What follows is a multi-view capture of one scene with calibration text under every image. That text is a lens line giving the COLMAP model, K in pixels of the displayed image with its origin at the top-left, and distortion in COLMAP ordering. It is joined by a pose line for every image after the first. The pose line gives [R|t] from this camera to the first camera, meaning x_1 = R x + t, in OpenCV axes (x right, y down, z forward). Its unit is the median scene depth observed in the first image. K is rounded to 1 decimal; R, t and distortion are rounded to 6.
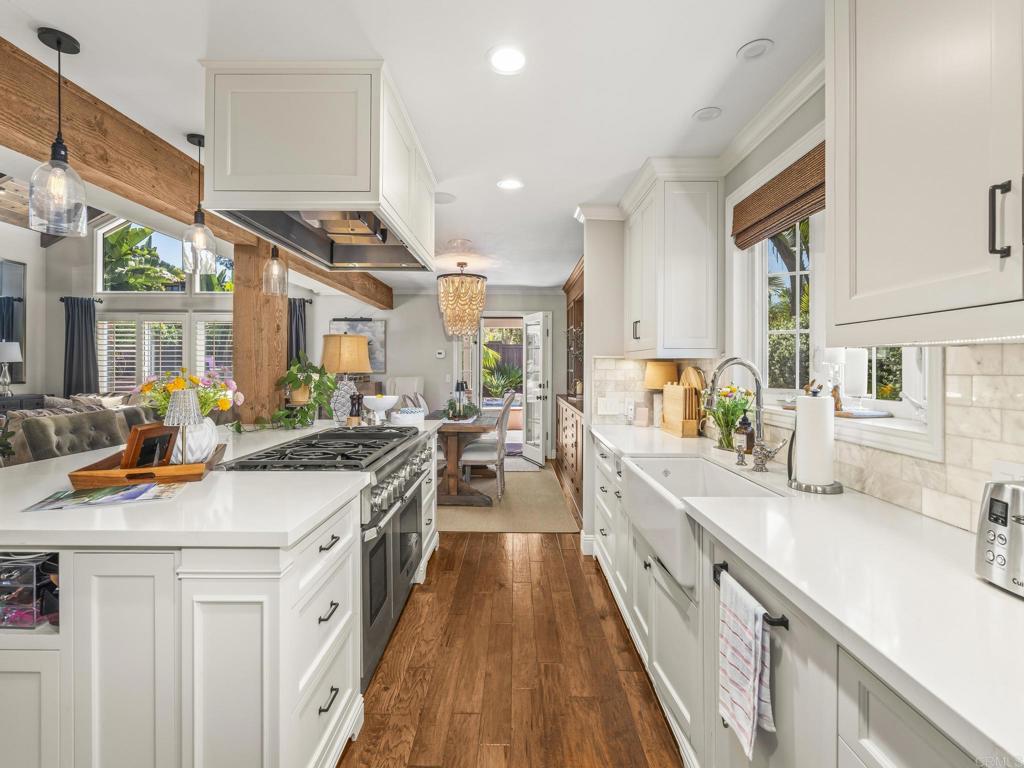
lens RADIAL K [[467.2, 0, 507.0], [0, 467.2, 370.3], [0, 0, 1]] dist [-0.001565, 0.000961]
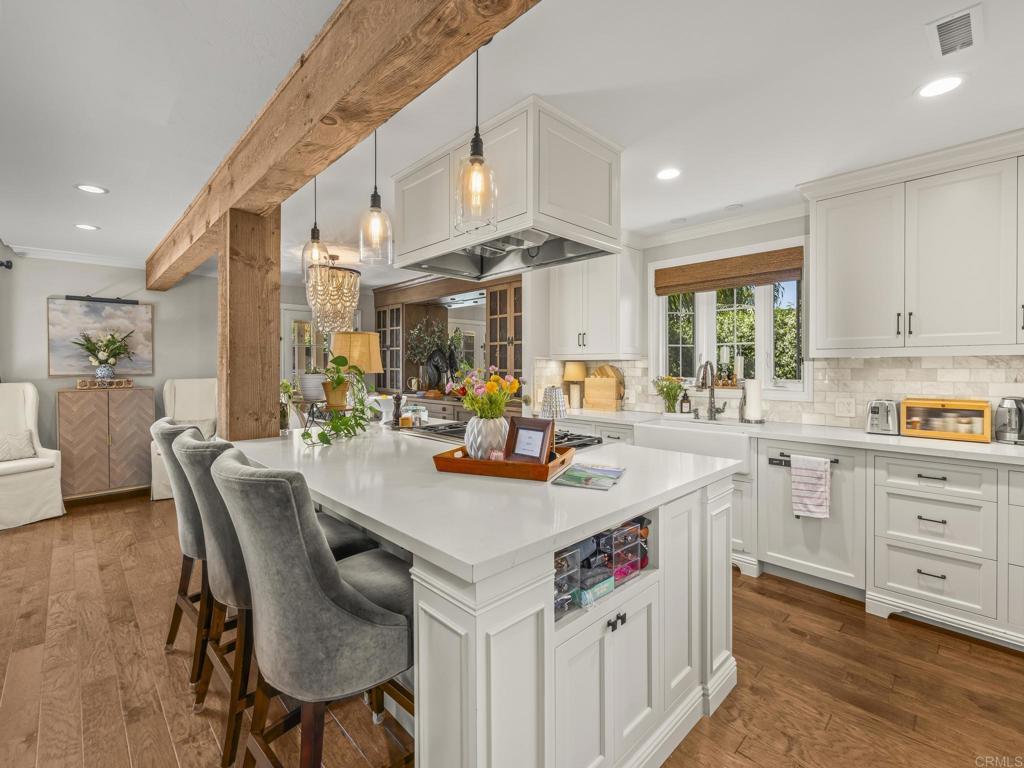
lens RADIAL K [[467.2, 0, 515.7], [0, 467.2, 368.4], [0, 0, 1]] dist [-0.001565, 0.000961]
pose [[0.707622, -0.008212, 0.706543, -0.622041], [0.008264, 0.999960, 0.003346, -0.003622], [-0.706542, 0.003471, 0.707662, 0.096683]]
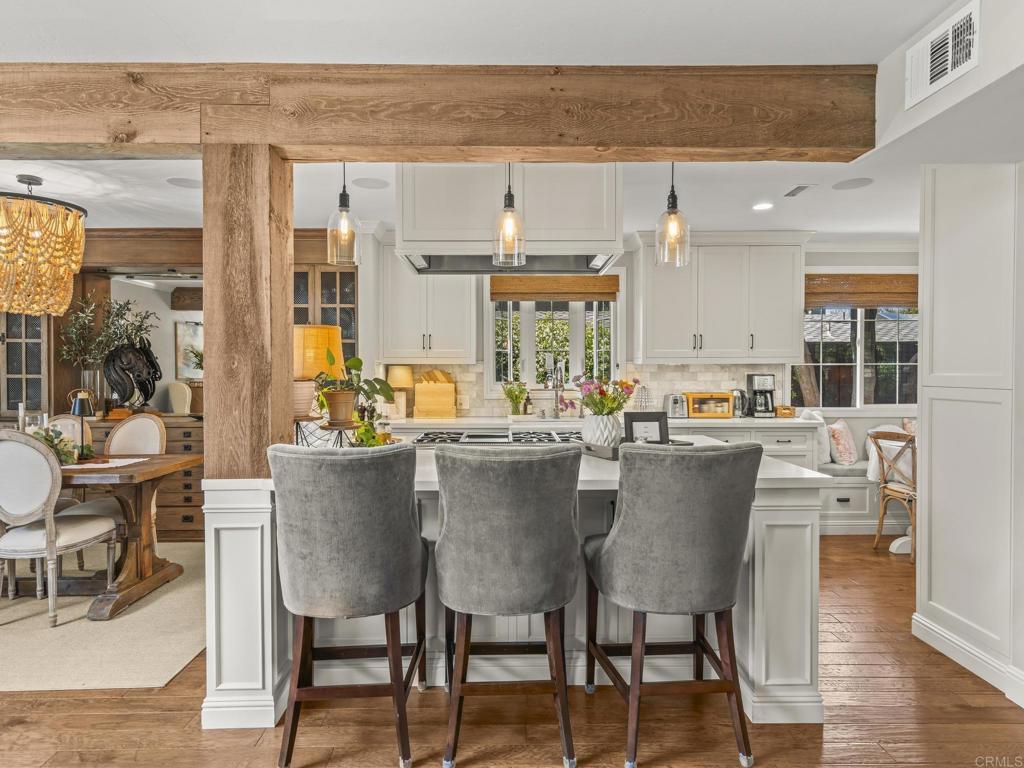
lens RADIAL K [[625.7, 0, 510.8], [0, 625.7, 385.5], [0, 0, 1]] dist [0.024675, 0.000973]
pose [[-0.034260, -0.022010, 0.999171, -1.056982], [0.007806, 0.999721, 0.022290, -0.000809], [-0.999382, 0.008563, -0.034078, 0.592447]]
